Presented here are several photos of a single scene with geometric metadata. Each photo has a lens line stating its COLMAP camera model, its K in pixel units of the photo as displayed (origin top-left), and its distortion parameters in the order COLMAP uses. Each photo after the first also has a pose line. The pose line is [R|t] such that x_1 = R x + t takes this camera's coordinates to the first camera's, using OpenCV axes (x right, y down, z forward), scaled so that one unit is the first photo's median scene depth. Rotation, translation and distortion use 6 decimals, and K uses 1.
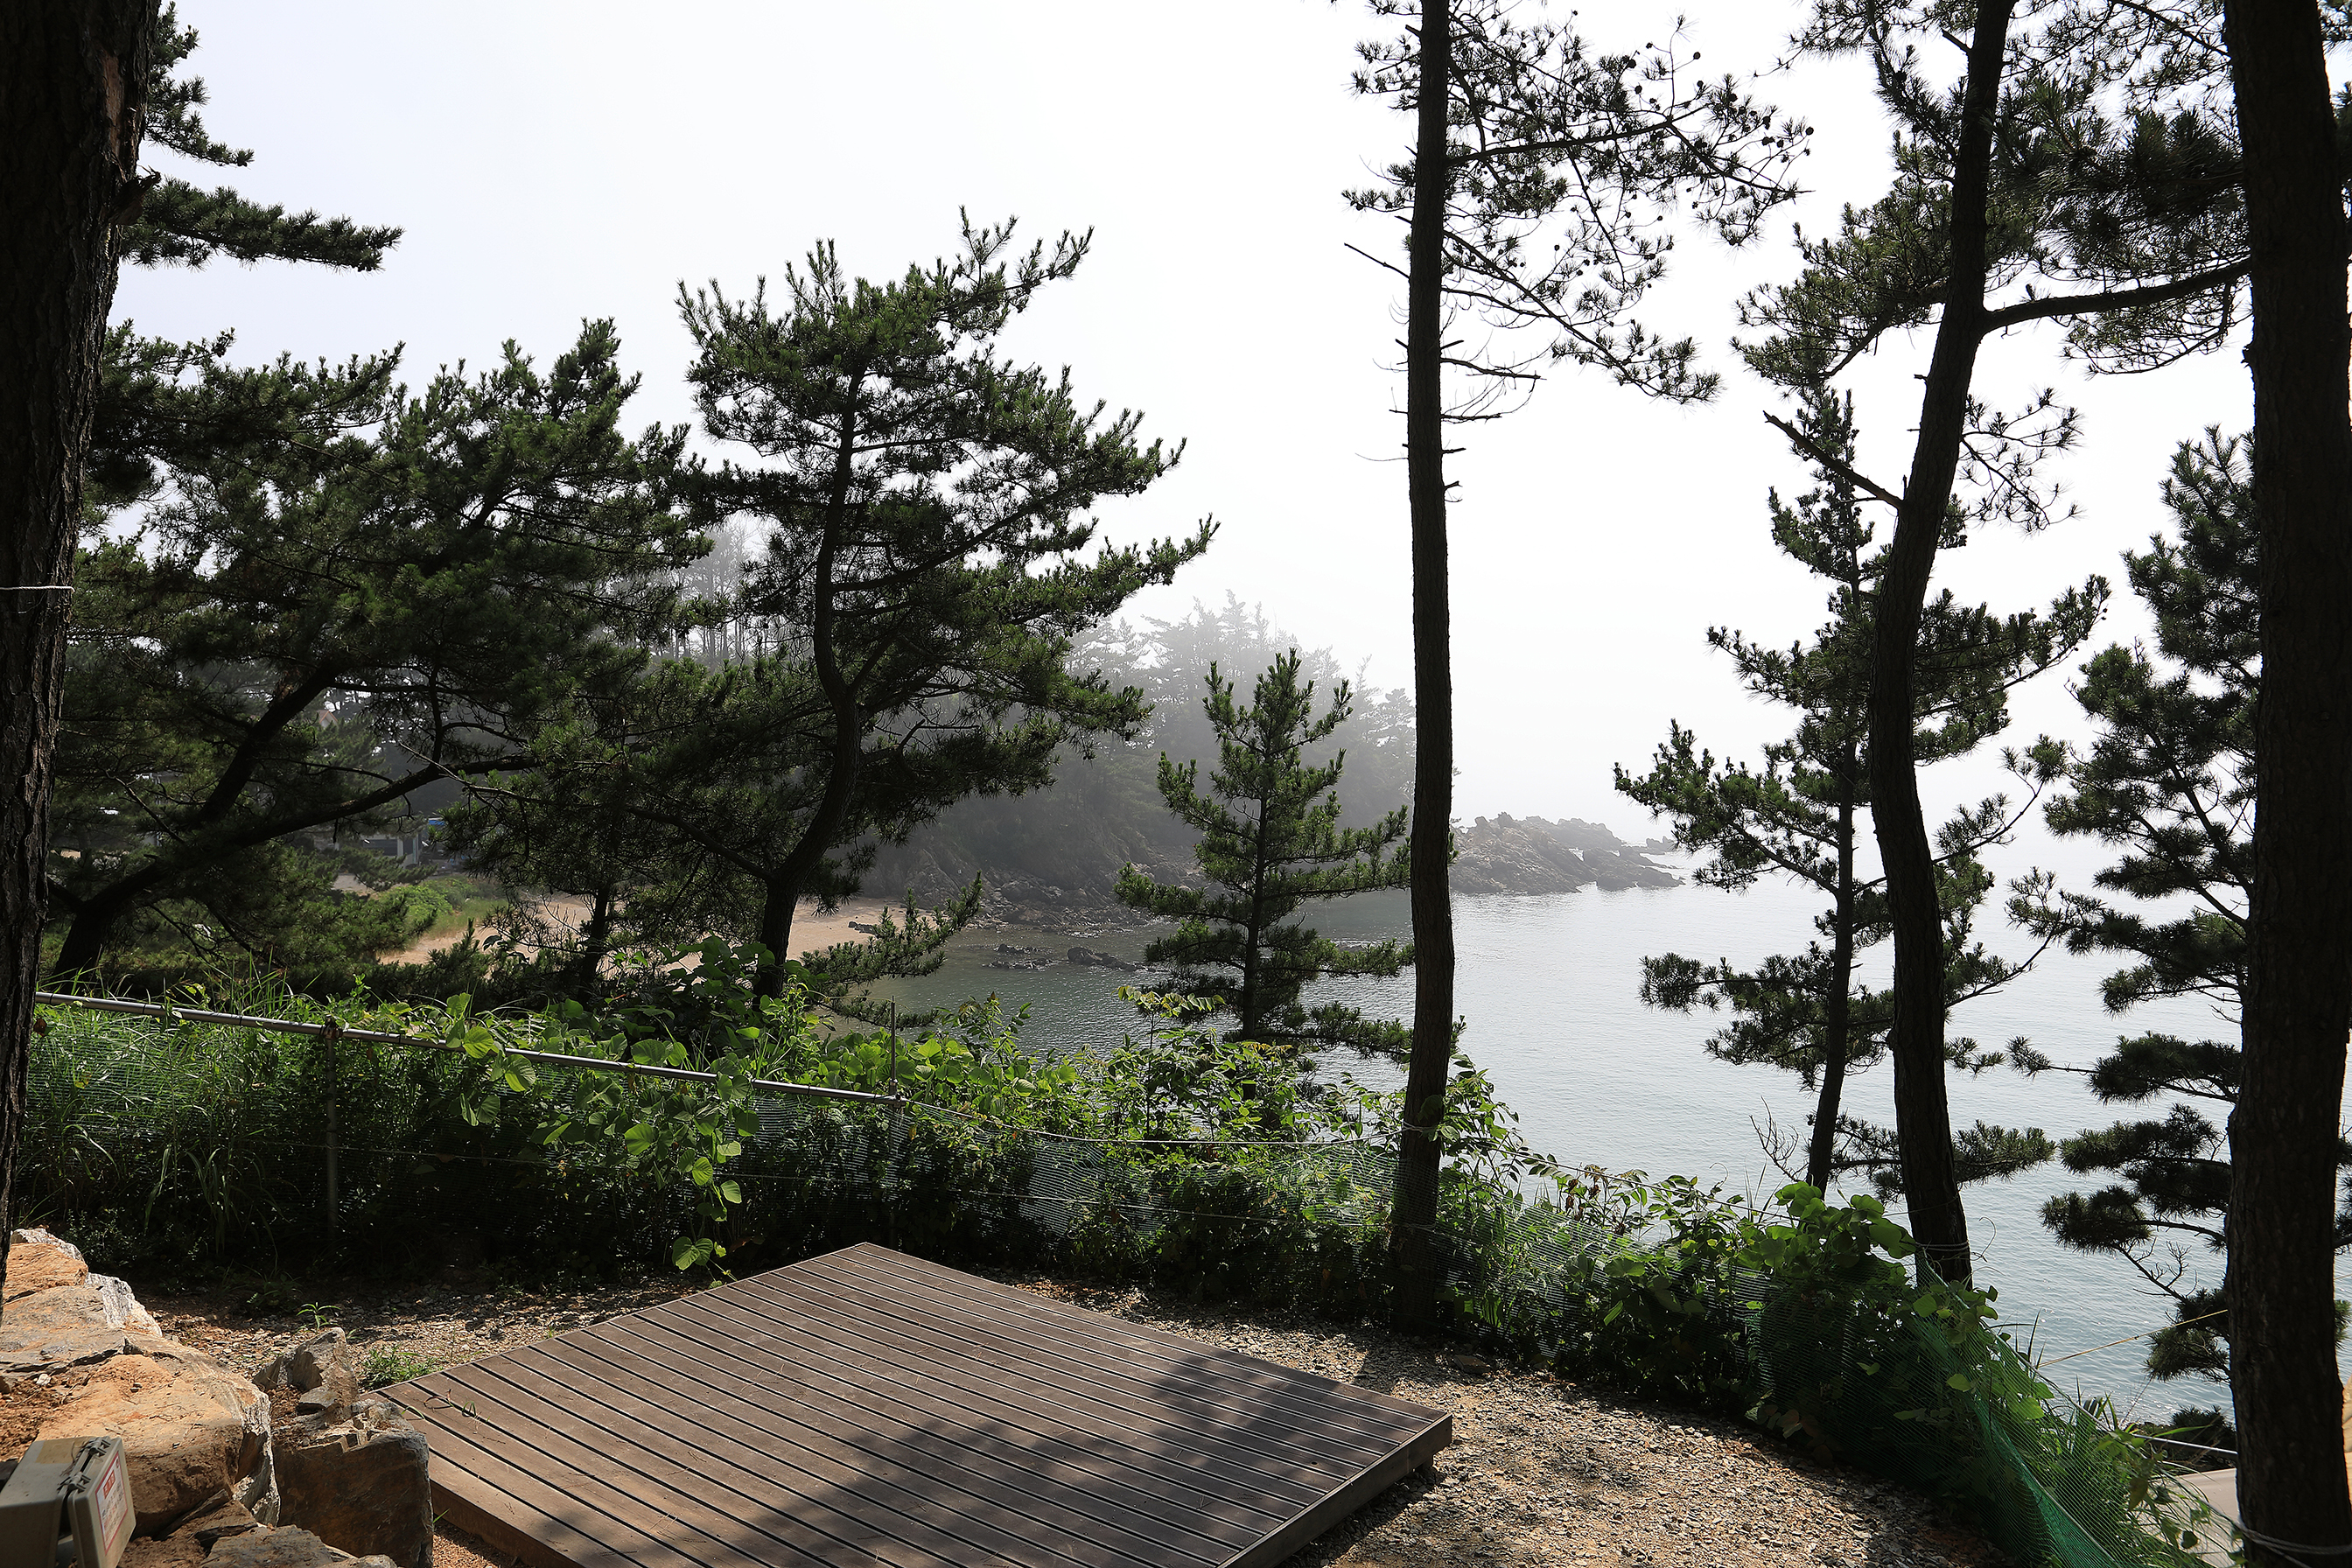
lens RADIAL K [[1596.0, 0, 1176.0], [0, 1596.0, 784.0], [0, 0, 1]] dist [0.004683, 0.001237]
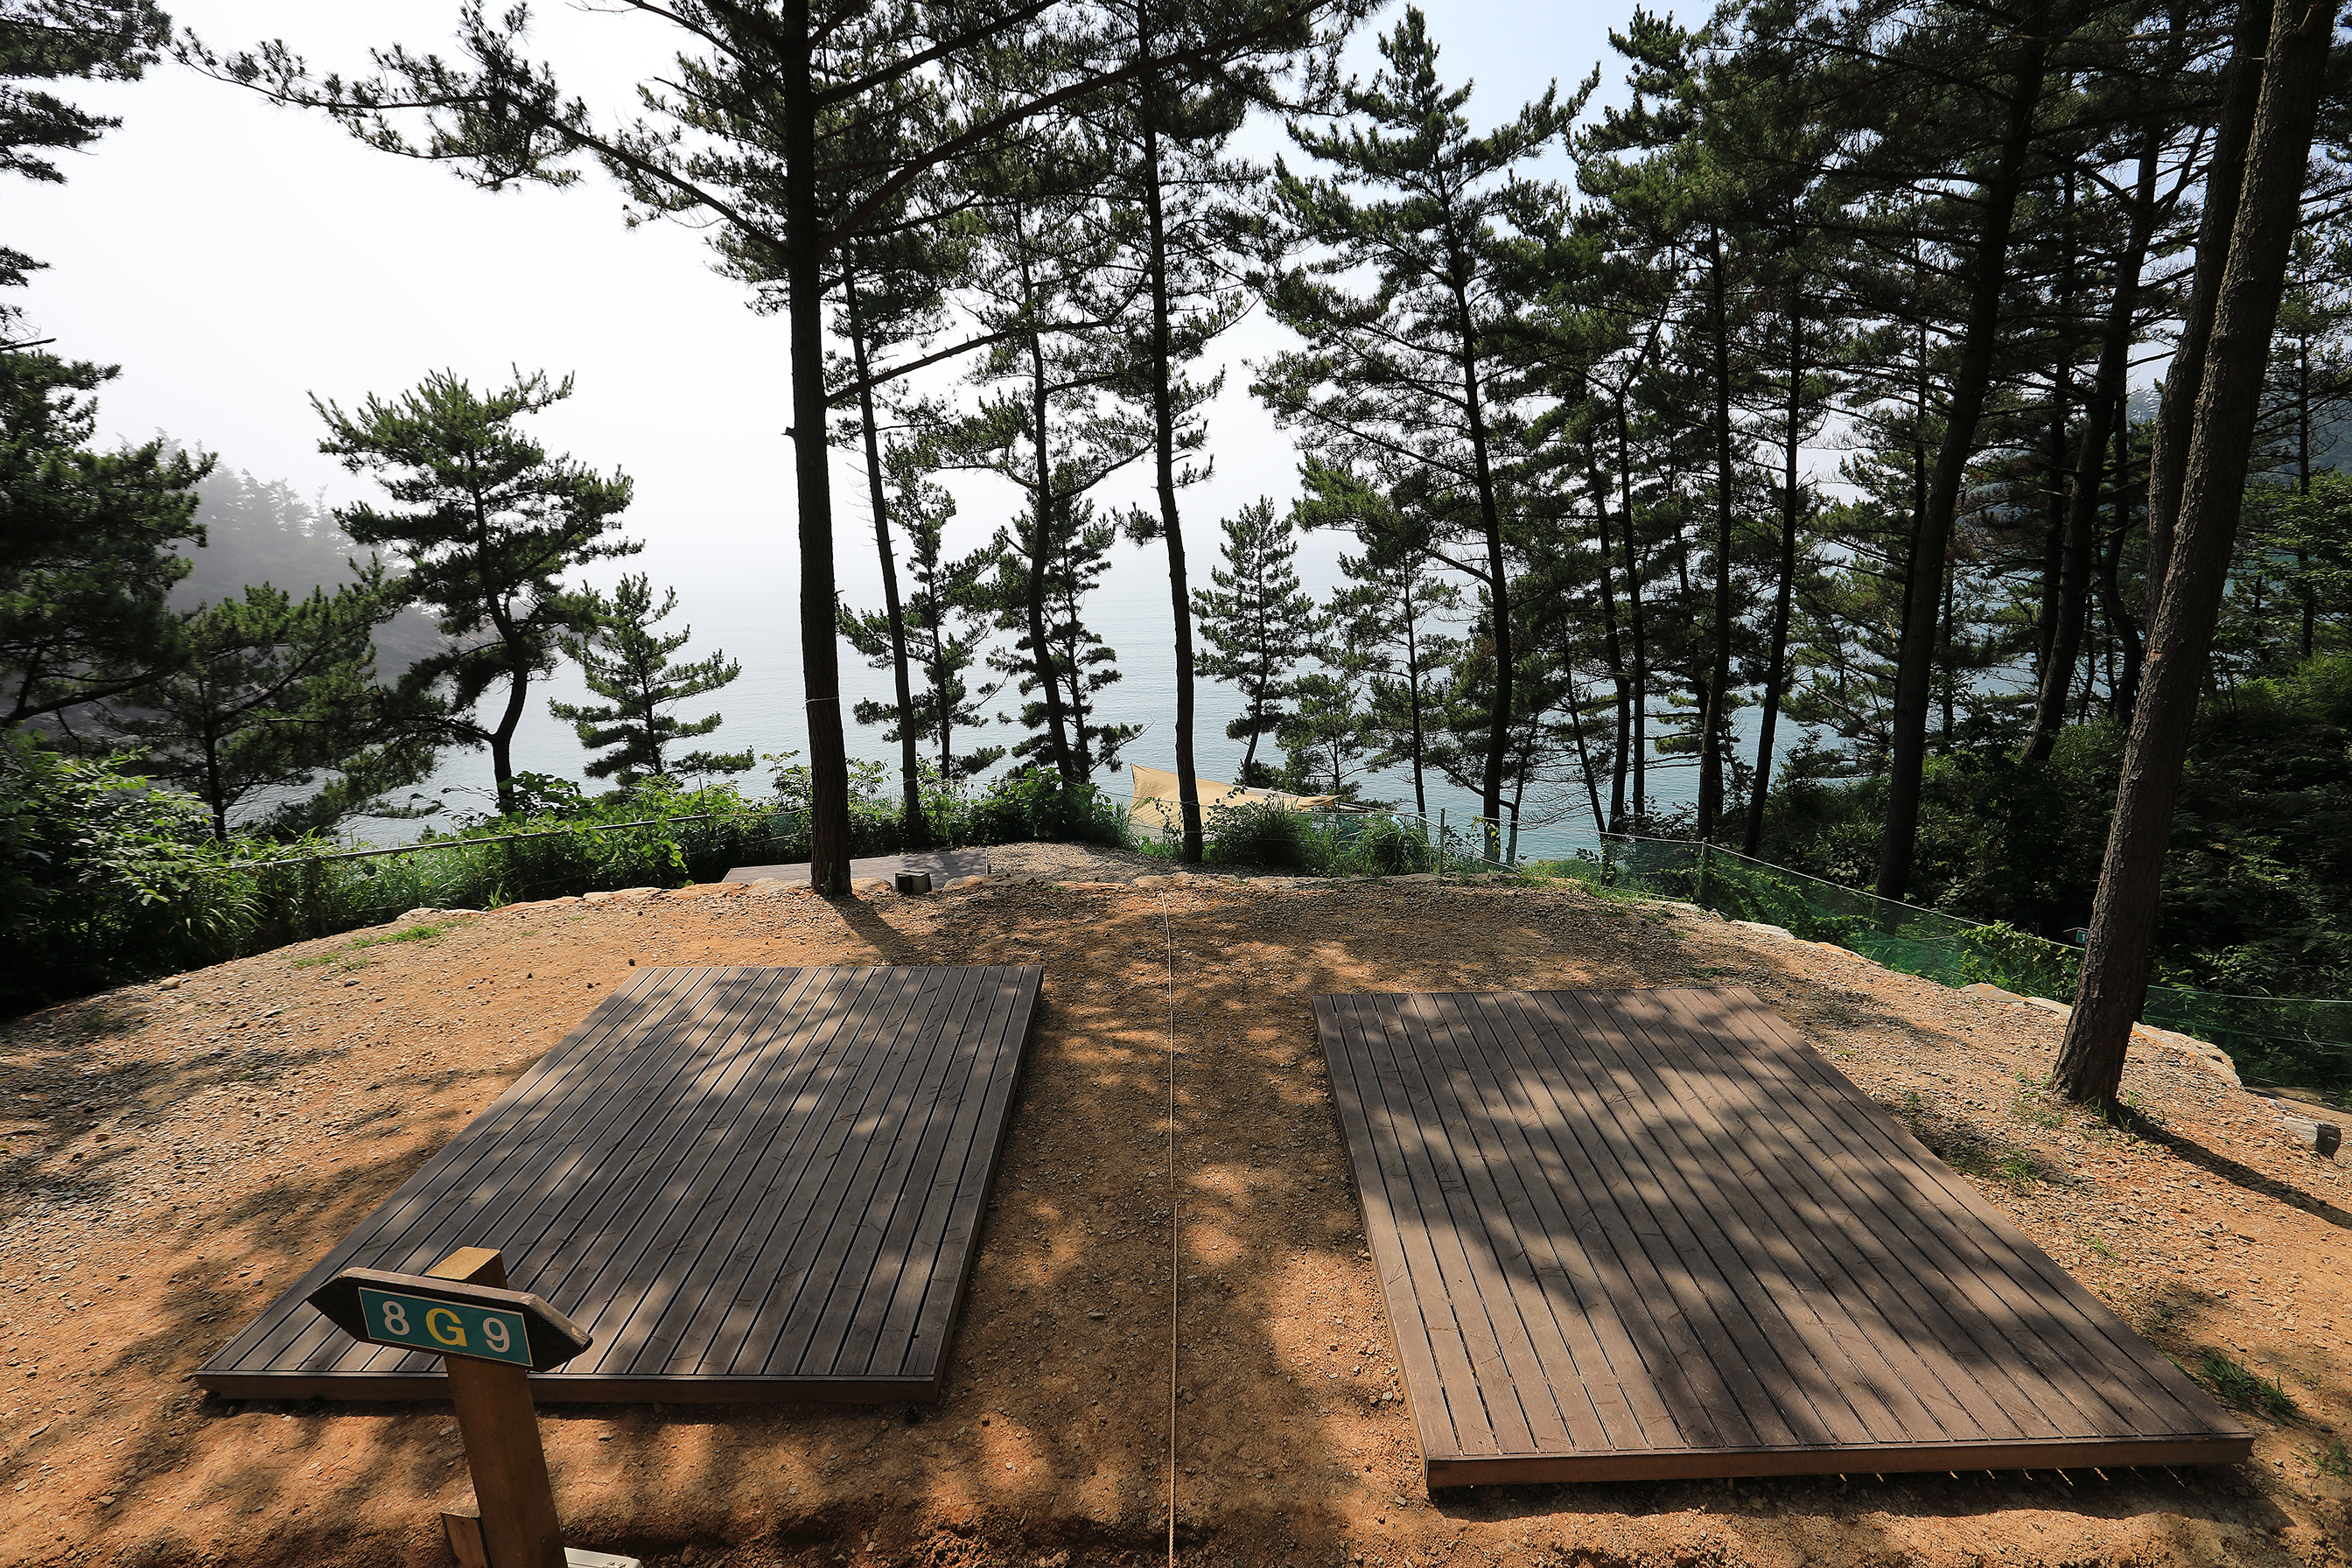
lens RADIAL K [[1075.3, 0, 1186.3], [0, 1075.3, 779.8], [0, 0, 1]] dist [-0.065119, 0.034621]
pose [[0.671402, -0.211509, 0.710270, -0.527857], [0.053428, 0.969729, 0.238269, -0.132960], [-0.739165, -0.122026, 0.662378, -0.394555]]
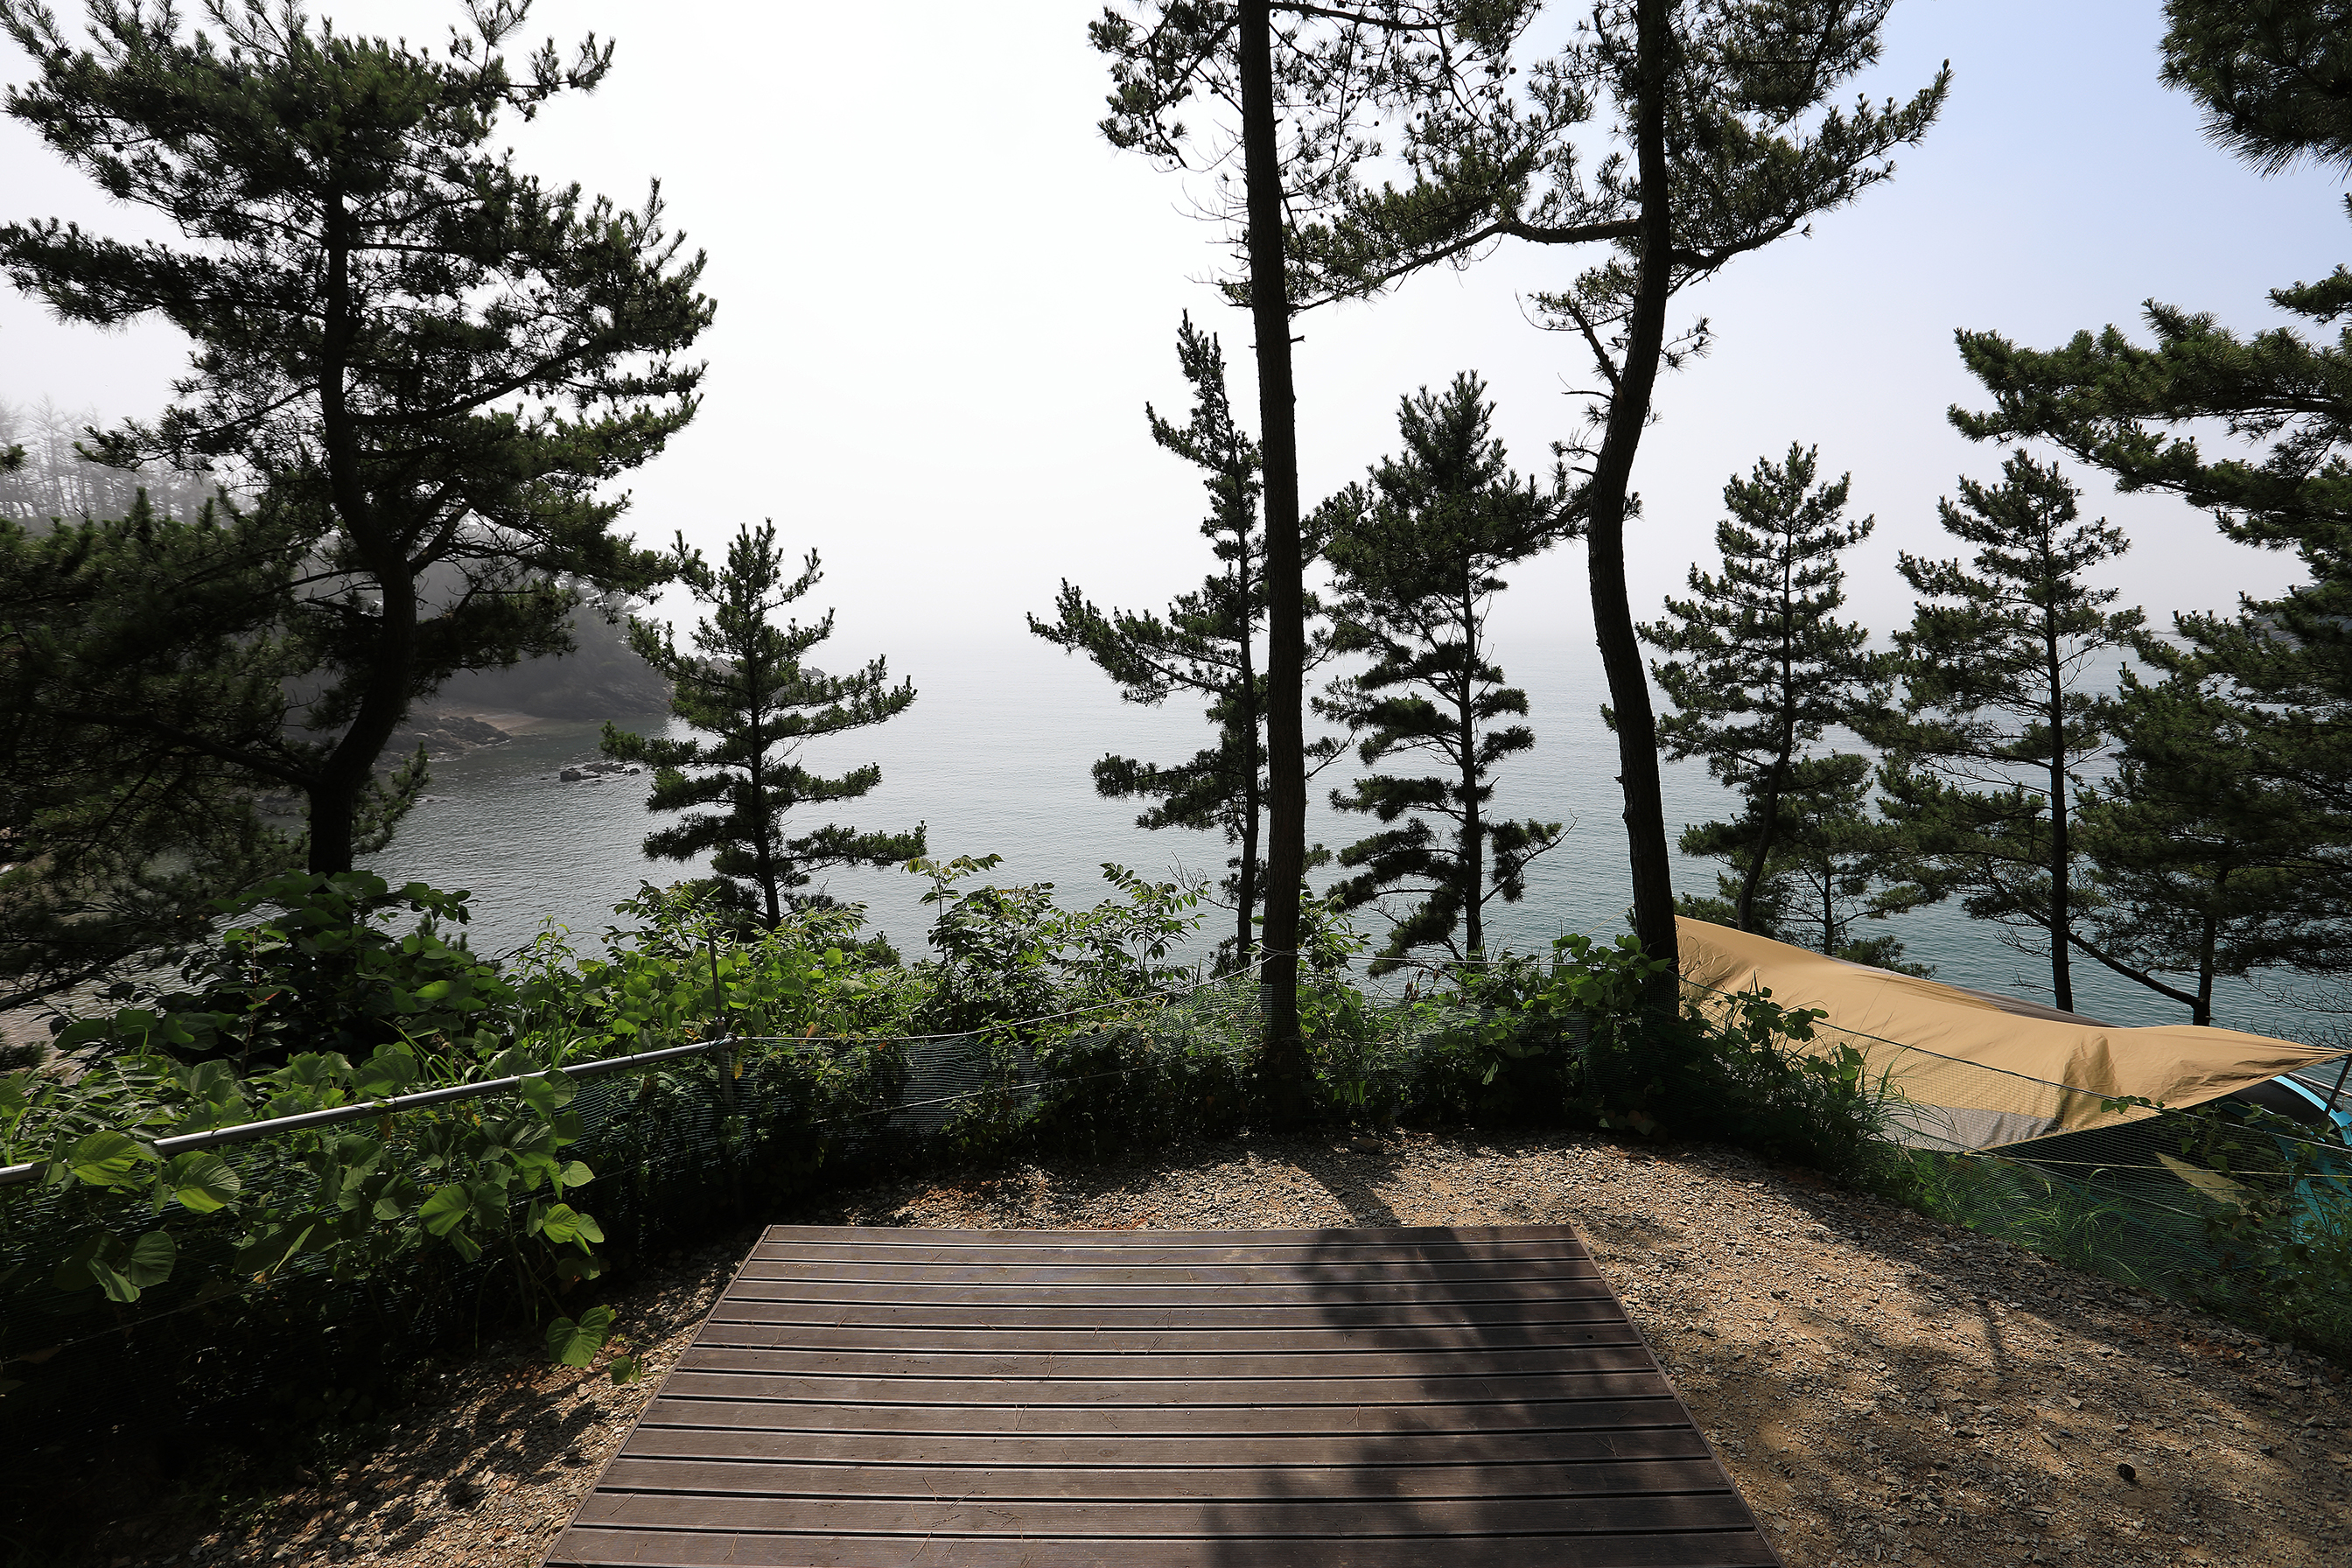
lens RADIAL K [[1075.3, 0, 1186.3], [0, 1075.3, 779.8], [0, 0, 1]] dist [-0.065119, 0.034621]
pose [[0.794639, -0.115770, 0.595941, -0.190476], [0.028719, 0.987718, 0.153584, -0.010850], [-0.606403, -0.104929, 0.788204, 0.274332]]
